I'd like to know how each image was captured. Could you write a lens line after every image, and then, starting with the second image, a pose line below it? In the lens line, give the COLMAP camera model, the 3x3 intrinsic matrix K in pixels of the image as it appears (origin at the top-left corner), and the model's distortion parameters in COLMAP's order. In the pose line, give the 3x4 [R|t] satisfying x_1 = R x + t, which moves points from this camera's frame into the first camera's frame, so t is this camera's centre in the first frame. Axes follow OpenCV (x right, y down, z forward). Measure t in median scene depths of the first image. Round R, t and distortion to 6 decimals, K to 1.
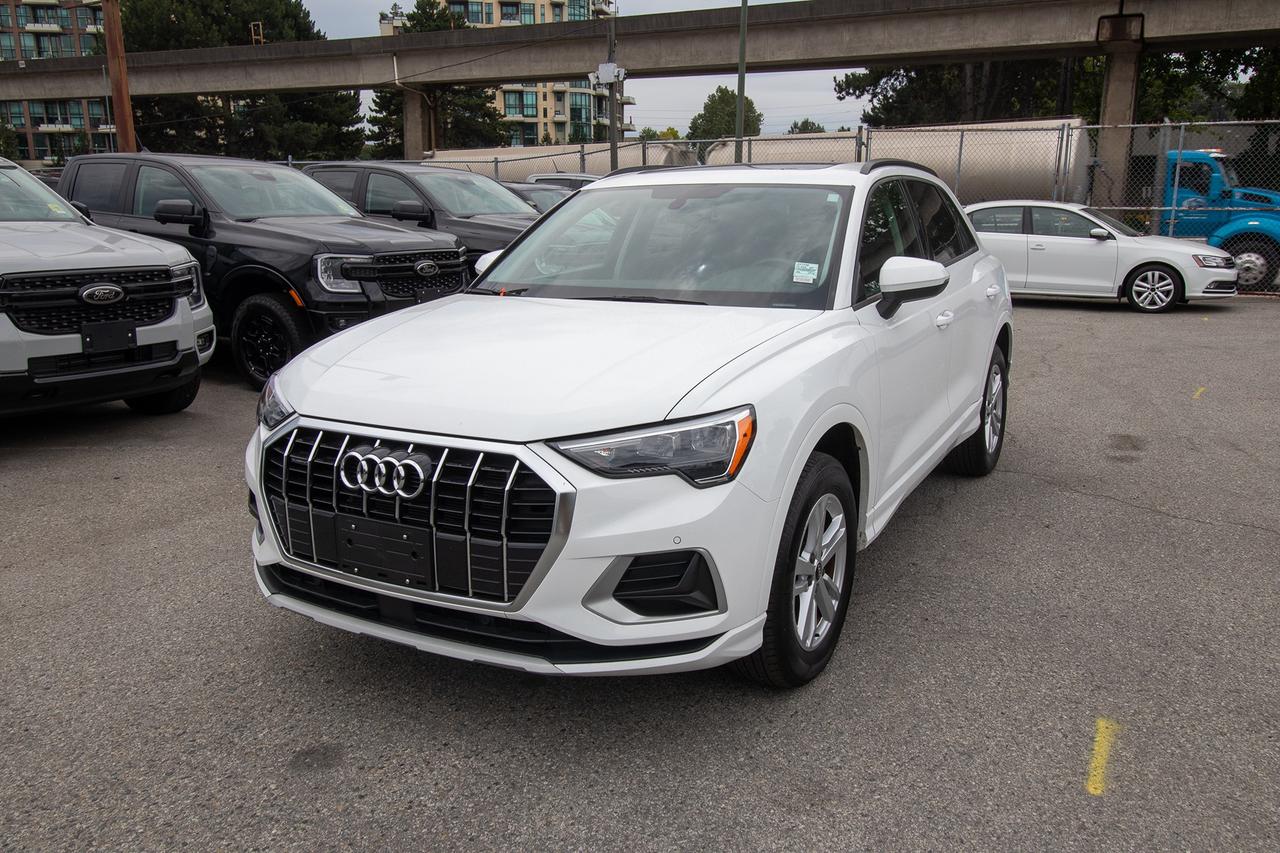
lens RADIAL K [[1003.3, 0, 652.2], [0, 1003.3, 429.1], [0, 0, 1]] dist [0.017445, -0.009341]
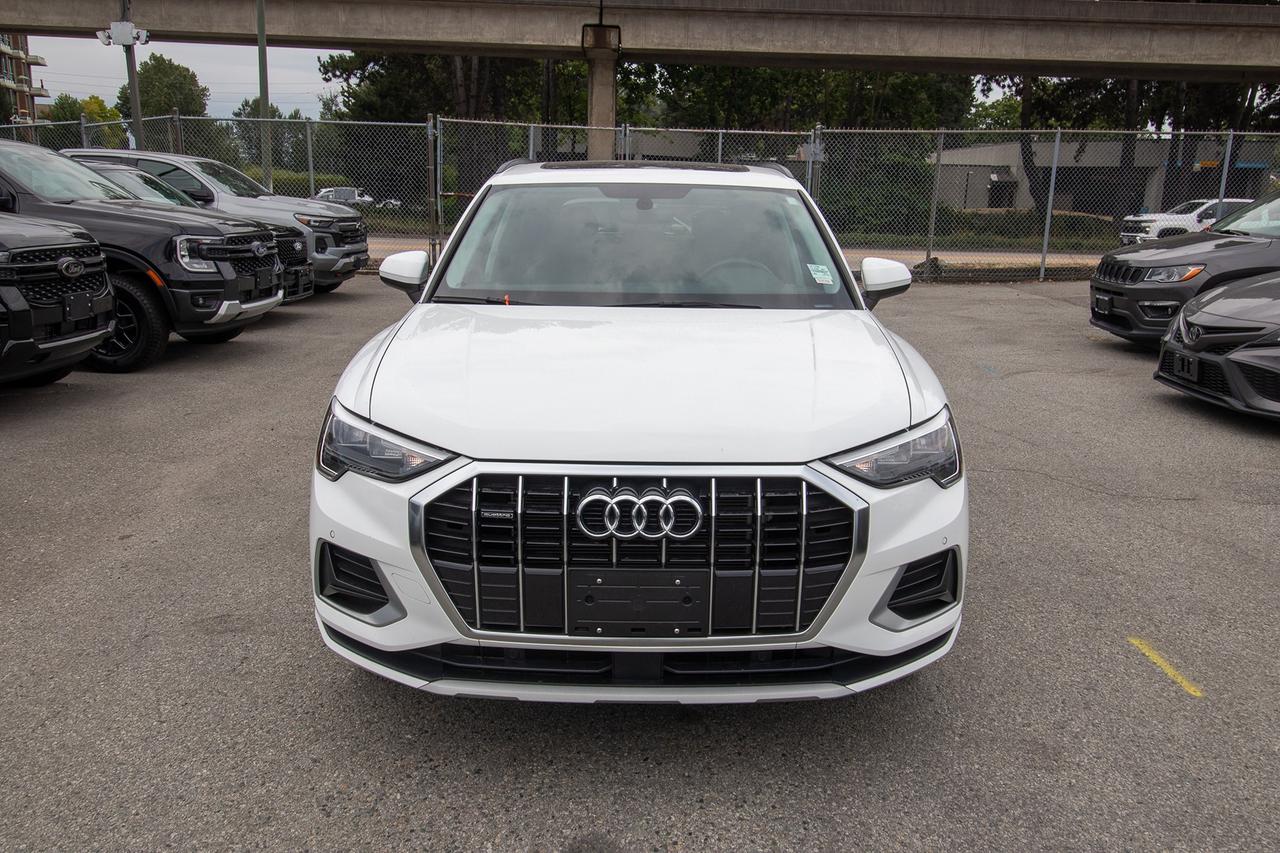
lens RADIAL K [[1003.3, 0, 652.2], [0, 1003.3, 429.1], [0, 0, 1]] dist [0.017445, -0.009341]
pose [[0.872884, -0.090934, 0.479379, -0.092918], [0.085066, 0.995795, 0.034000, -0.008274], [-0.480455, 0.011101, 0.876949, 0.030575]]
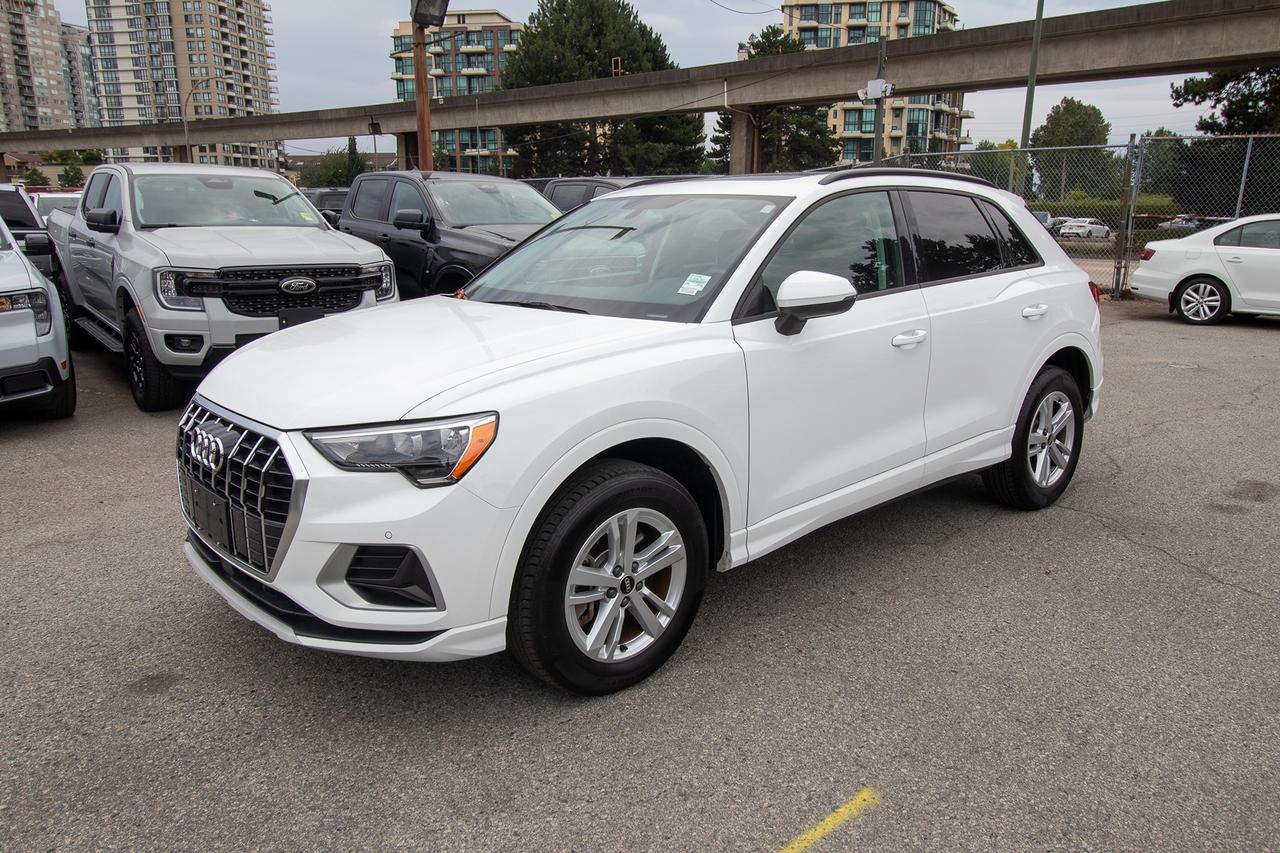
lens RADIAL K [[920.7, 0, 652.3], [0, 920.7, 426.2], [0, 0, 1]] dist [0.011478, -0.008285]
pose [[0.942314, 0.079901, -0.325053, 0.075562], [-0.078043, 0.996773, 0.018772, -0.005401], [0.325504, 0.007679, 0.945509, 0.023154]]
